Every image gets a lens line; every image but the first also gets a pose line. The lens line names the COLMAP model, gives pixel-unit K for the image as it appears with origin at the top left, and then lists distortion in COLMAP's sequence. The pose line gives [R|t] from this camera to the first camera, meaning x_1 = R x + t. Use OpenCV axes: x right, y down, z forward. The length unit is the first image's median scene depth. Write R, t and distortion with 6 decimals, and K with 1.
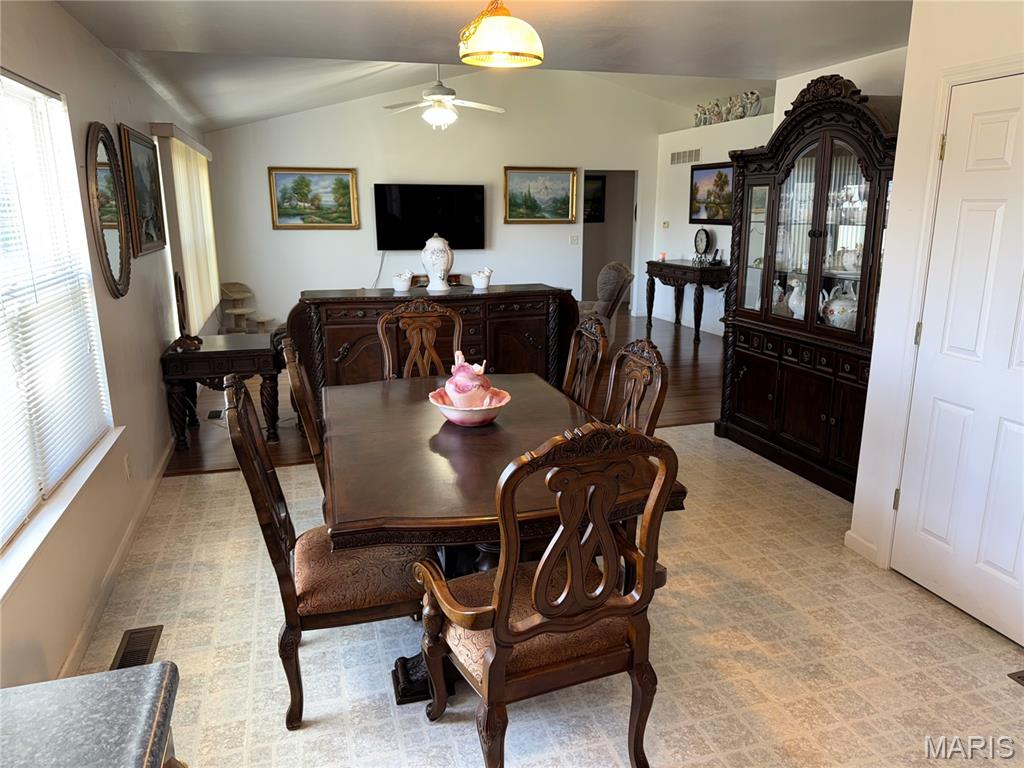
lens RADIAL K [[722.2, 0, 512.0], [0, 722.2, 384.0], [0, 0, 1]] dist [0.120629, -0.215677]
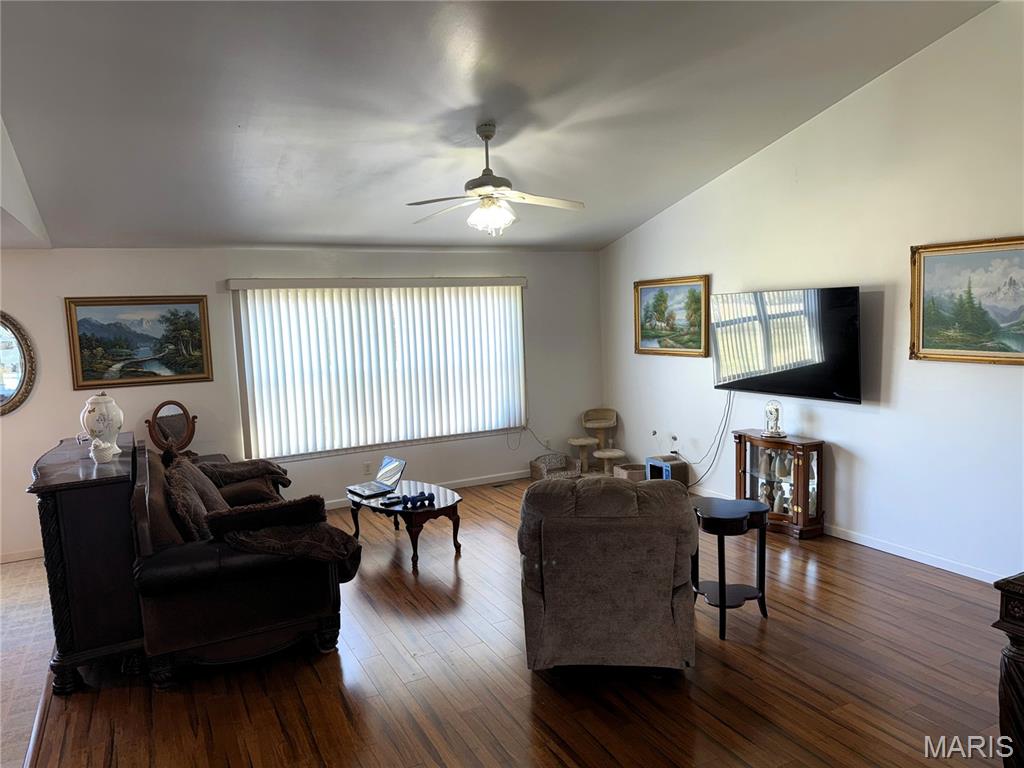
lens RADIAL K [[710.2, 0, 518.9], [0, 710.2, 386.1], [0, 0, 1]] dist [0.112859, -0.201086]
pose [[0.198295, 0.094490, -0.975577, 0.444220], [-0.194699, 0.979304, 0.055277, -0.191626], [0.960610, 0.178982, 0.212588, 0.695245]]
